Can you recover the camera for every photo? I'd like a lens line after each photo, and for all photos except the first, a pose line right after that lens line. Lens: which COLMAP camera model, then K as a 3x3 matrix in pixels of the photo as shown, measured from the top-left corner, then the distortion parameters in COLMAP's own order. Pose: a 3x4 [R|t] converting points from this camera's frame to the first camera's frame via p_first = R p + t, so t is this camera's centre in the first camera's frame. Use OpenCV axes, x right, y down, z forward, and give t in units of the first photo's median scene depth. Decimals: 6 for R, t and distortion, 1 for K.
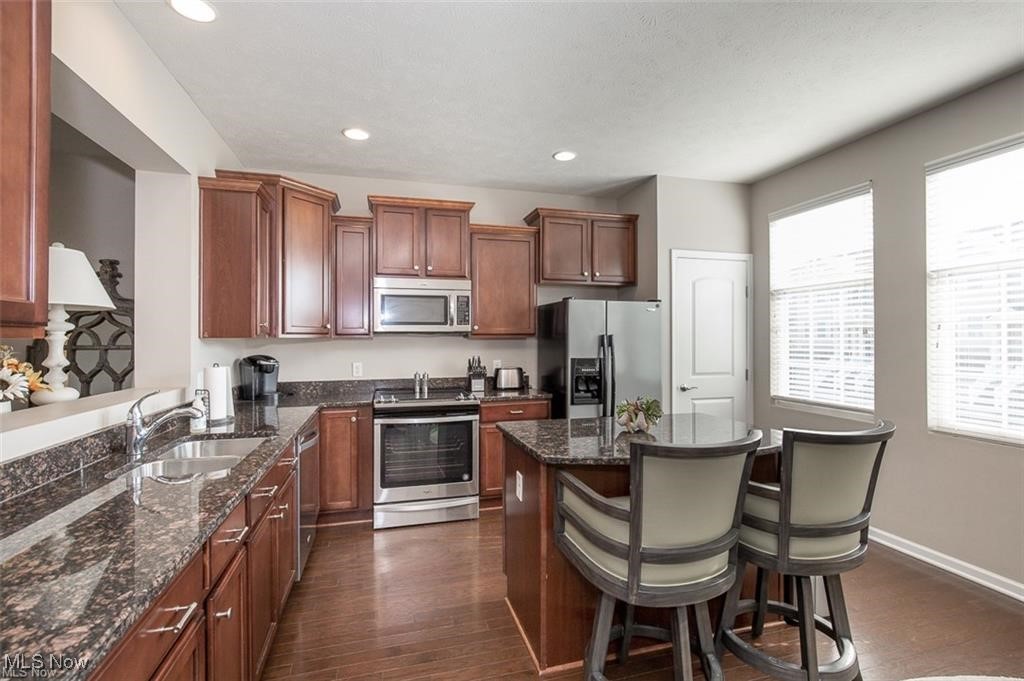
lens RADIAL K [[466.3, 0, 511.2], [0, 466.3, 337.8], [0, 0, 1]] dist [-0.012252, -0.000199]
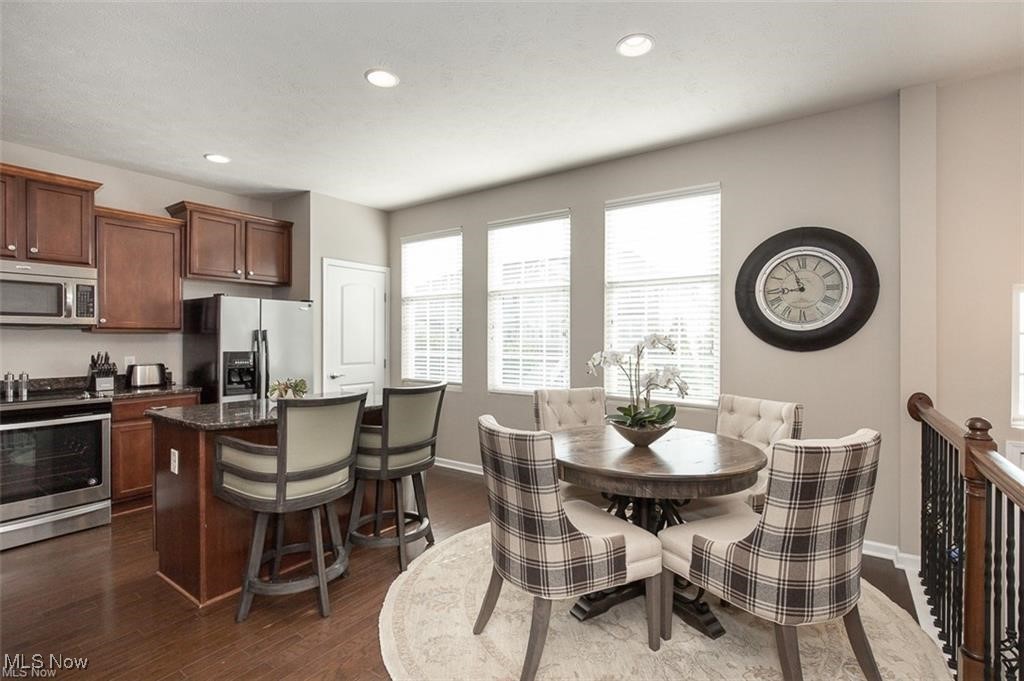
lens RADIAL K [[466.3, 0, 512.6], [0, 466.3, 337.7], [0, 0, 1]] dist [-0.012252, -0.000199]
pose [[0.766865, 0.001185, 0.641807, -0.042110], [-0.002168, 0.999997, 0.000743, 0.009634], [-0.641804, -0.001961, 0.766866, -0.216775]]
